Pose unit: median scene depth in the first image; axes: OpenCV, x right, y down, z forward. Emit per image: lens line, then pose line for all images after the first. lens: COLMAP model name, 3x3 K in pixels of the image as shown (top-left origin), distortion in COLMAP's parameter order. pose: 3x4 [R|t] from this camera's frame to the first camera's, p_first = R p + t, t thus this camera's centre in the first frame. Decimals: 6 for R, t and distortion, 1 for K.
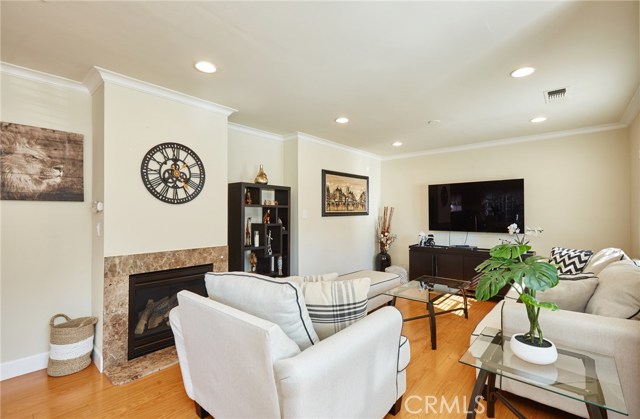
lens RADIAL K [[290.8, 0, 318.3], [0, 290.8, 212.8], [0, 0, 1]] dist [0.014608, -0.000855]
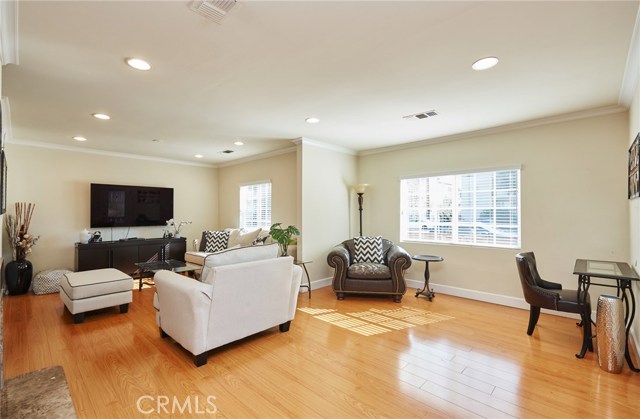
lens RADIAL K [[290.8, 0, 323.4], [0, 290.8, 210.0], [0, 0, 1]] dist [0.014608, -0.000855]
pose [[0.036957, 0.012922, 0.999233, -0.646737], [-0.002047, 0.999915, -0.012855, 0.009743], [-0.999315, -0.001570, 0.036980, 0.156598]]
